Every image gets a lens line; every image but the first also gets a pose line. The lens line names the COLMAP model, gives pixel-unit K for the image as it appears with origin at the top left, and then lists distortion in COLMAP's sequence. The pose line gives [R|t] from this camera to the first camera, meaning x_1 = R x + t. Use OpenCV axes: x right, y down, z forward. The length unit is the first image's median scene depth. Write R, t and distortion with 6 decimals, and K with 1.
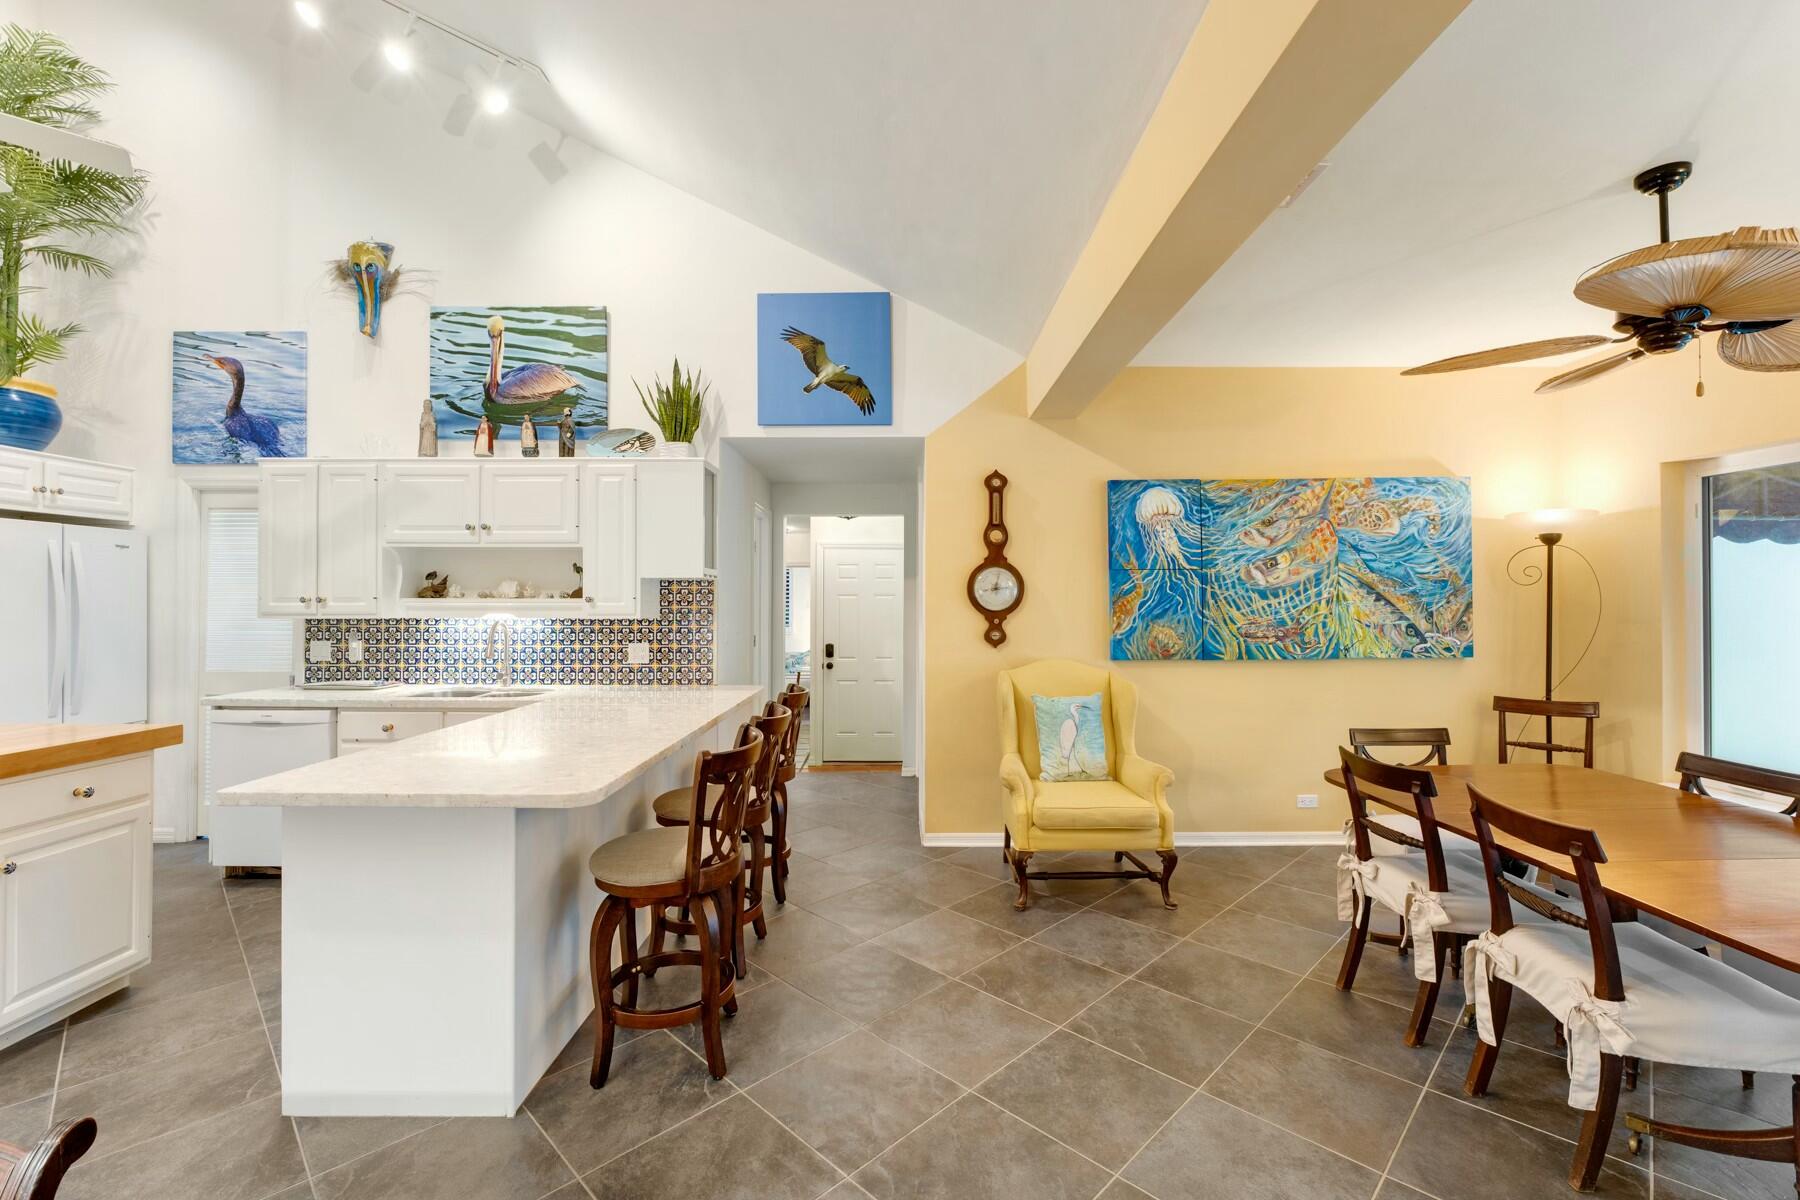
lens RADIAL K [[753.9, 0, 904.3], [0, 753.9, 596.0], [0, 0, 1]] dist [-0.002595, 0.000767]
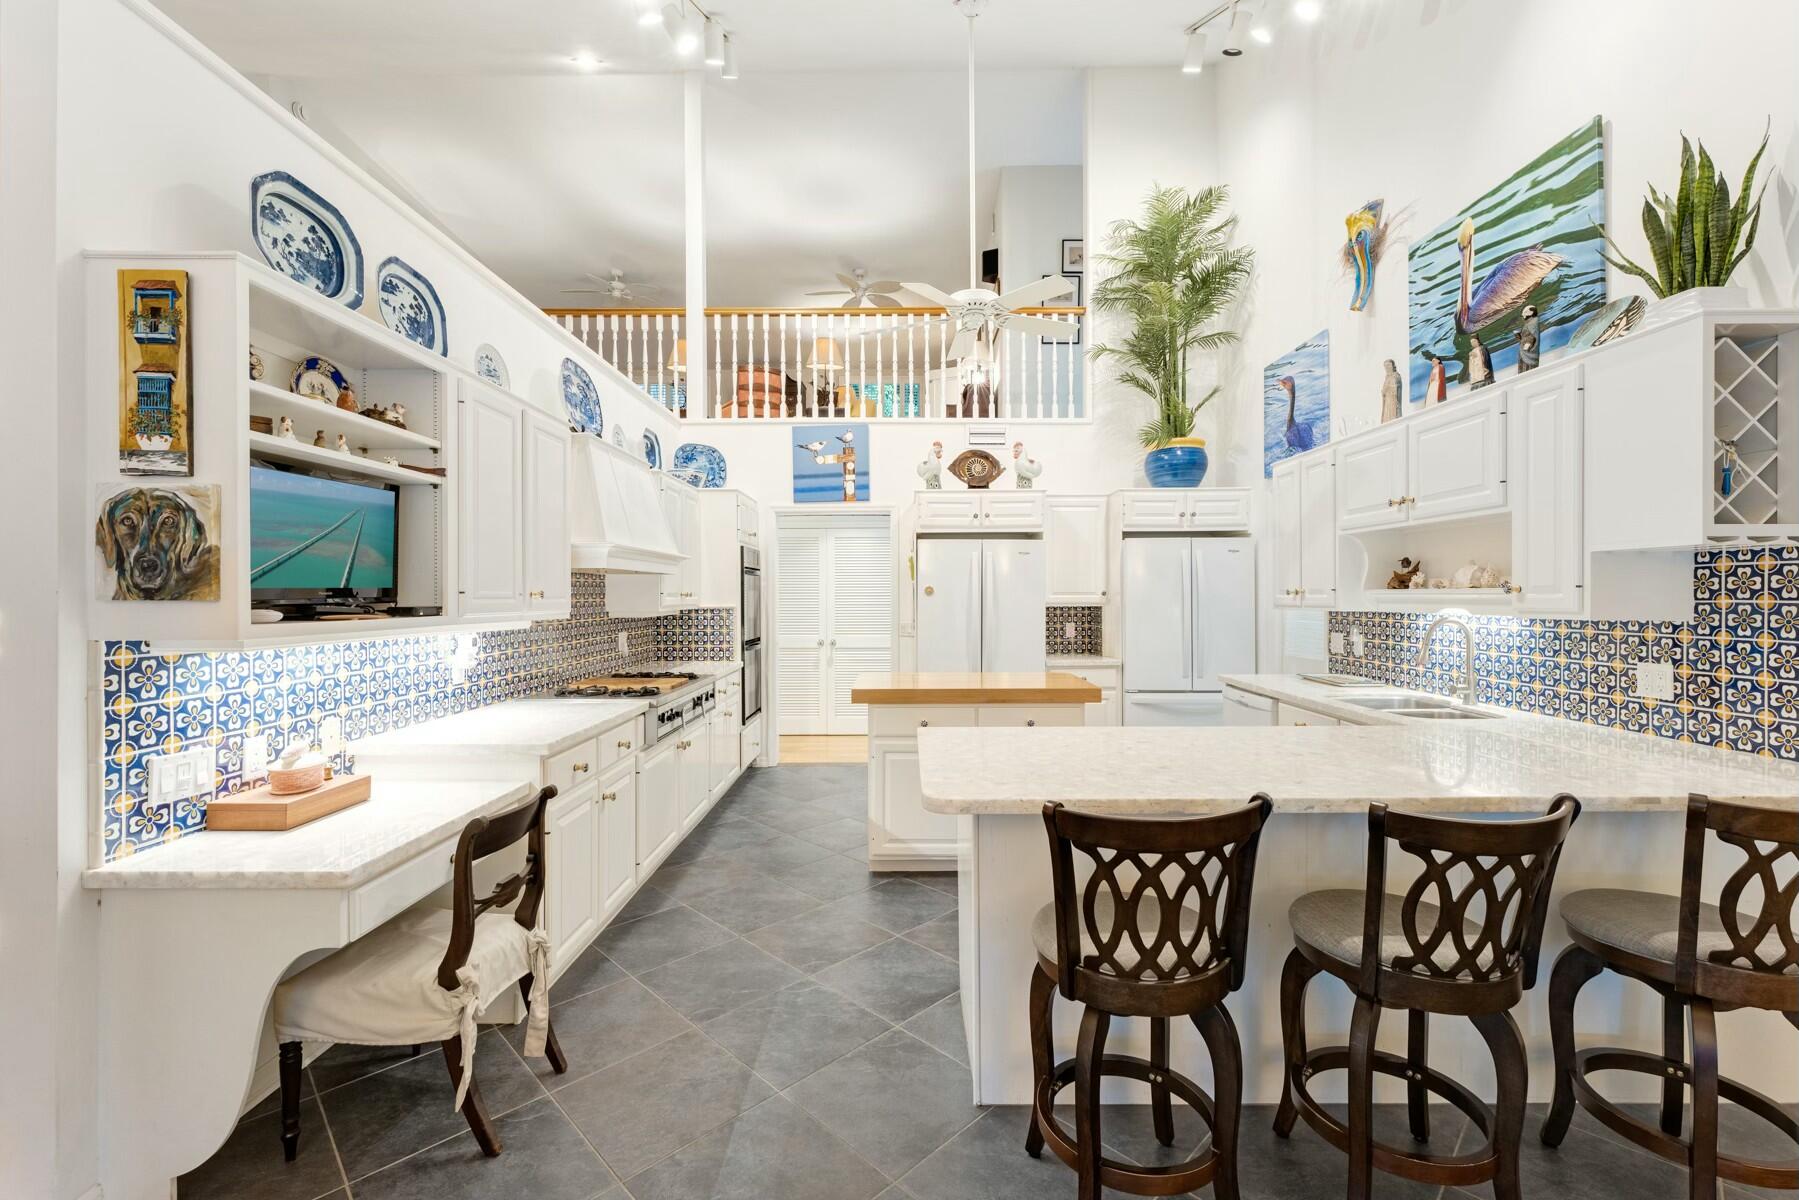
lens RADIAL K [[753.4, 0, 905.7], [0, 753.4, 601.4], [0, 0, 1]] dist [-0.002595, 0.000767]
pose [[-0.010321, 0.006606, -0.999925, 0.230783], [0.014120, 0.999879, 0.006460, 0.003181], [0.999847, -0.014053, -0.010413, 0.432741]]
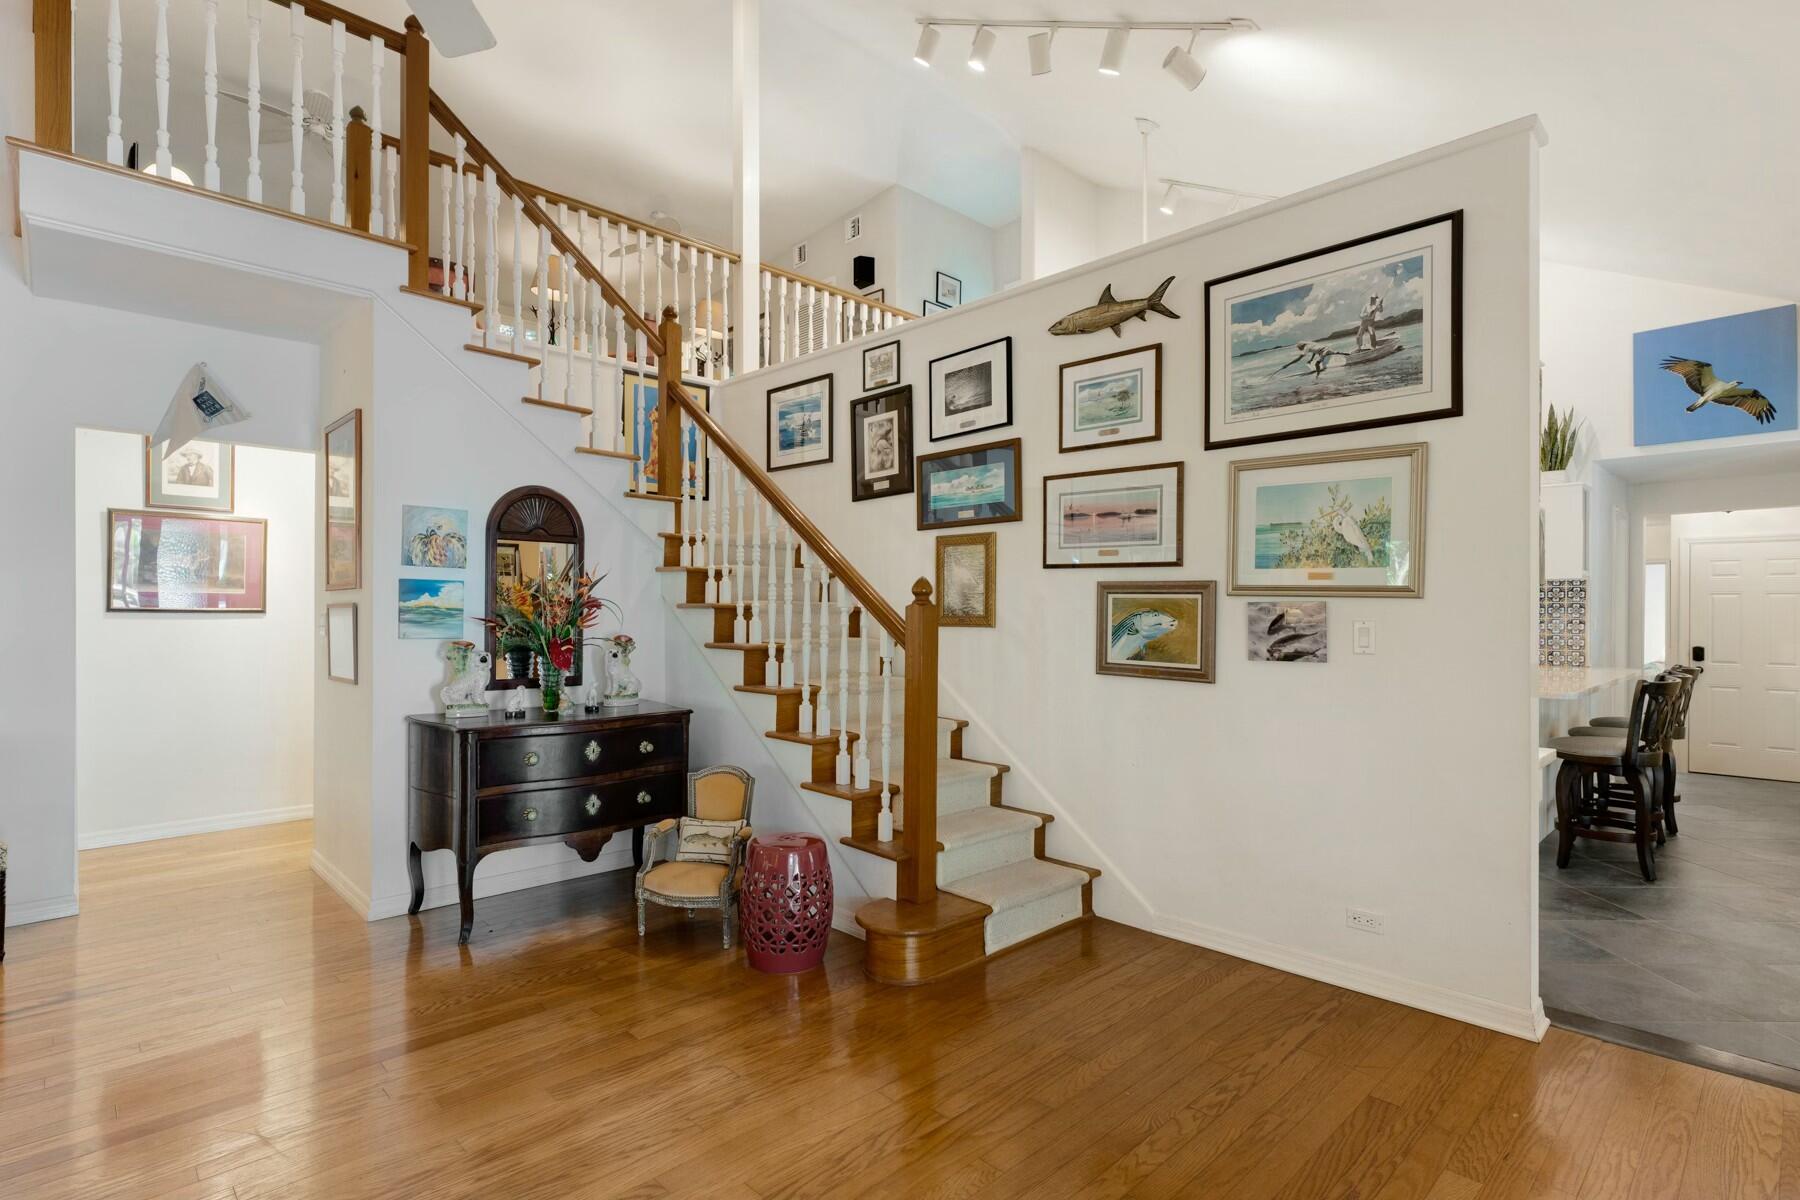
lens RADIAL K [[901.0, 0, 889.3], [0, 901.0, 610.1], [0, 0, 1]] dist [0.010047, -0.000381]
pose [[0.698568, -0.000171, -0.715543, 0.006437], [0.006063, 0.999965, 0.005681, 0.012243], [0.715518, -0.008307, 0.698545, -0.818284]]
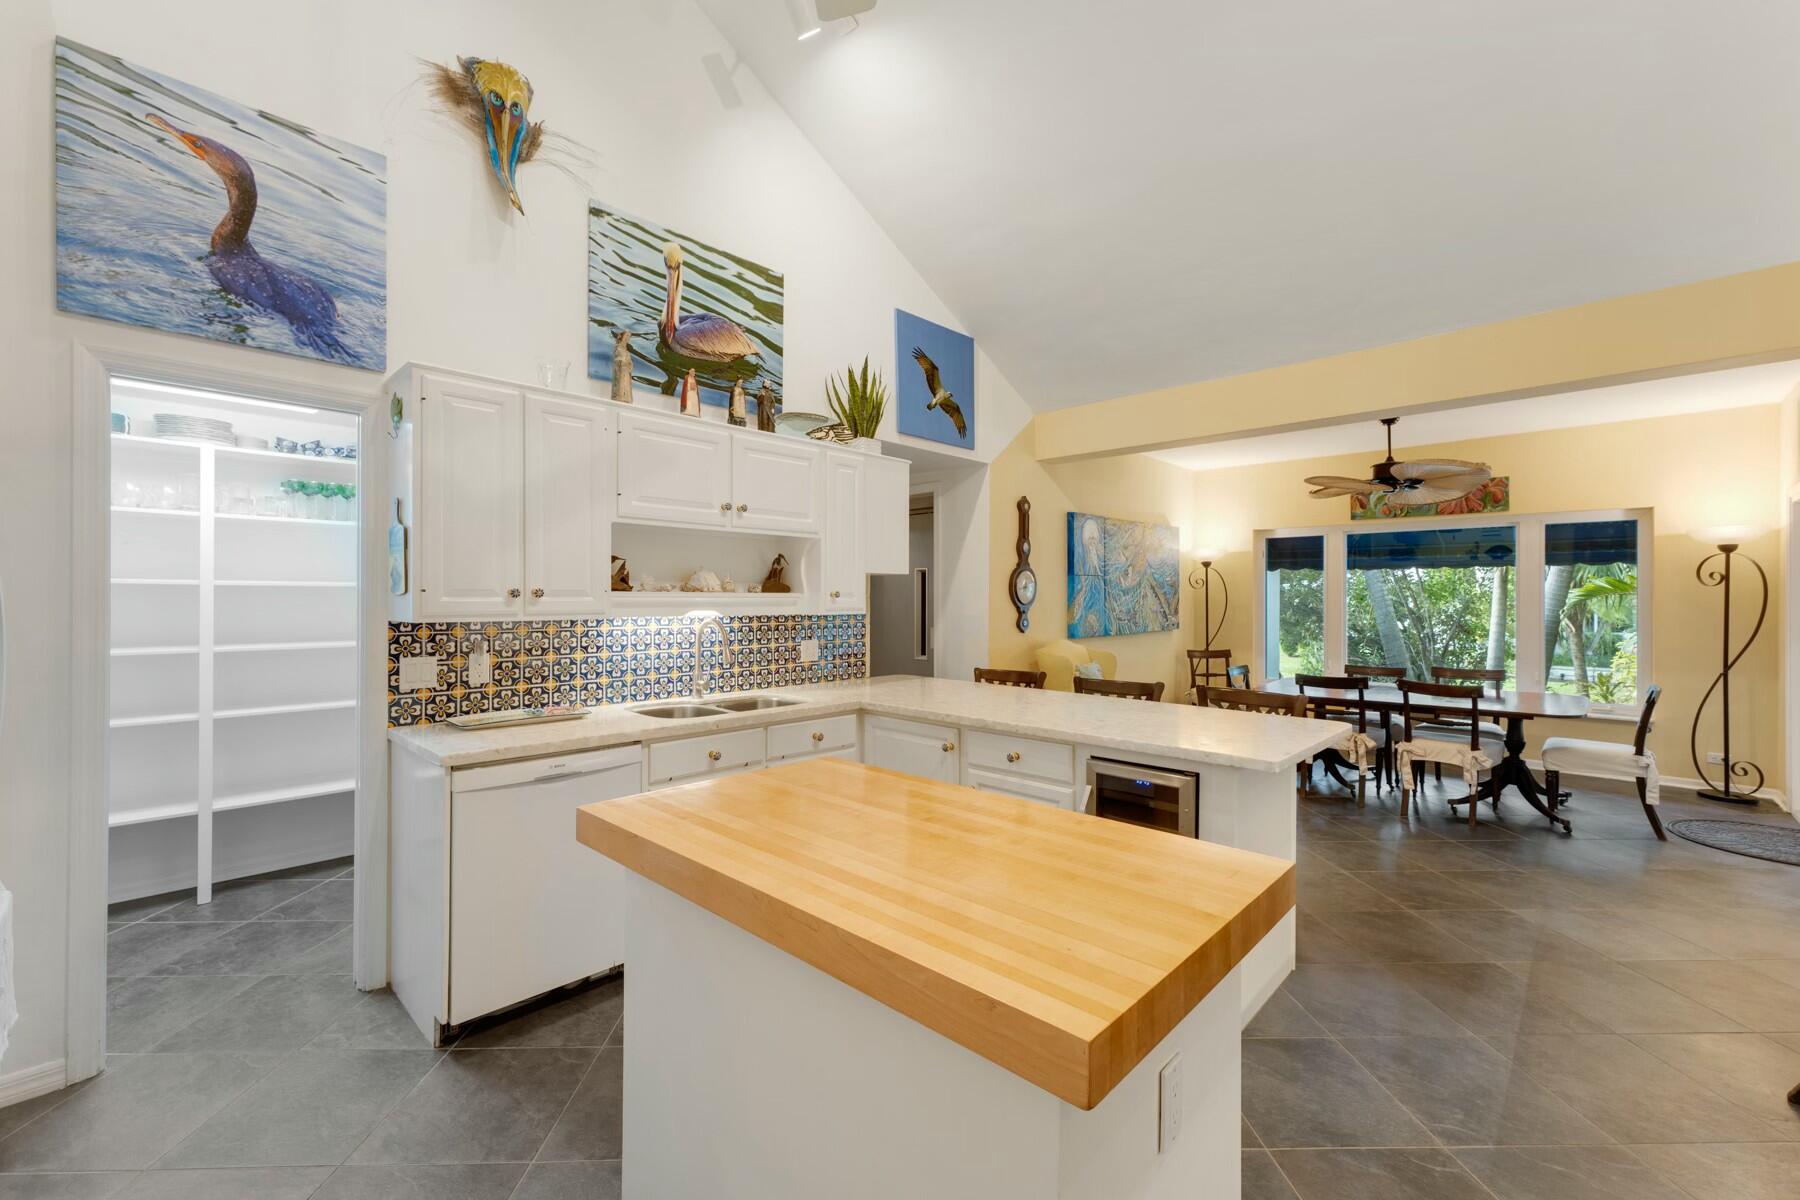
lens RADIAL K [[713.5, 0, 918.6], [0, 713.5, 596.1], [0, 0, 1]] dist [0.003115, 0.001057]
pose [[0.694892, 0.002840, 0.719108, -0.908141], [-0.008880, 0.999950, 0.004632, 0.001468], [-0.719059, -0.009604, 0.694882, 0.274397]]
